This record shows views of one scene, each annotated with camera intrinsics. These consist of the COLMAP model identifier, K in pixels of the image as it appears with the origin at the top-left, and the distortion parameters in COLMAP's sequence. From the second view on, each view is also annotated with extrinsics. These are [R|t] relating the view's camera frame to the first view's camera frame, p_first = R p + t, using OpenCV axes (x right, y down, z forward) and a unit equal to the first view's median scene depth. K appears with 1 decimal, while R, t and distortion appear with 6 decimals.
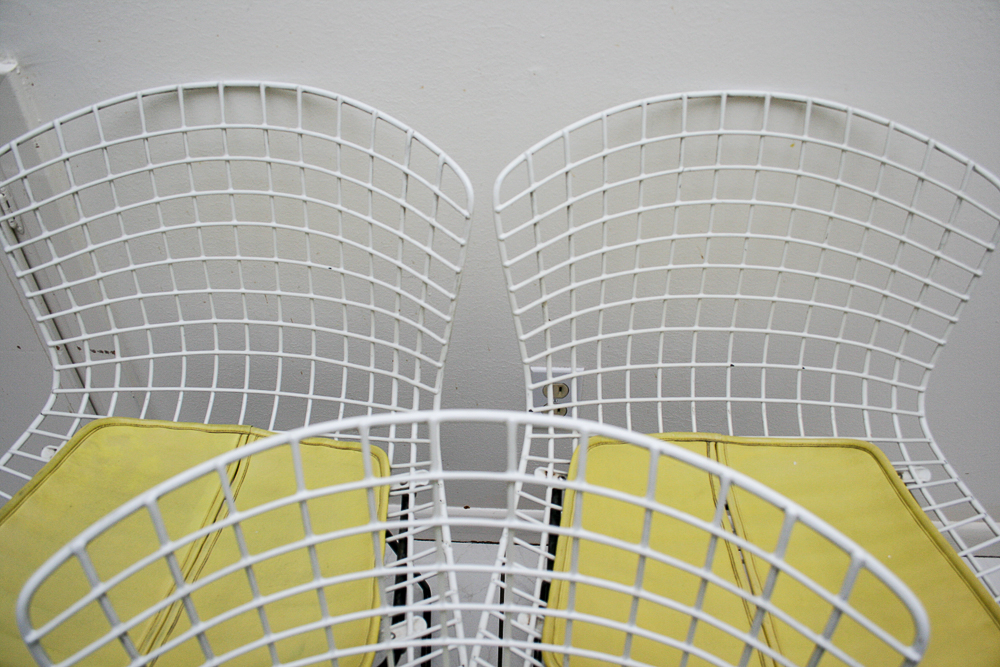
lens RADIAL K [[829.2, 0, 500.0], [0, 829.2, 333.5], [0, 0, 1]] dist [-0.153488, 0.130198]
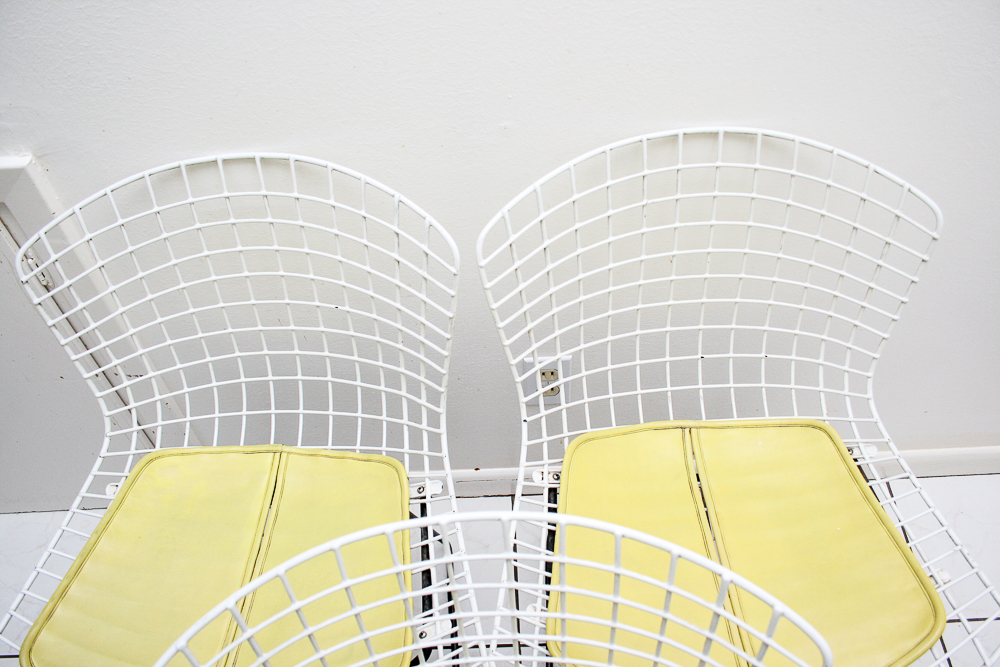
lens RADIAL K [[829.2, 0, 500.0], [0, 829.2, 333.5], [0, 0, 1]] dist [-0.153488, 0.130198]
pose [[0.996867, -0.078482, -0.009827, 0.023691], [0.079067, 0.985535, 0.149894, -0.204783], [-0.002079, -0.150201, 0.988653, -0.116157]]
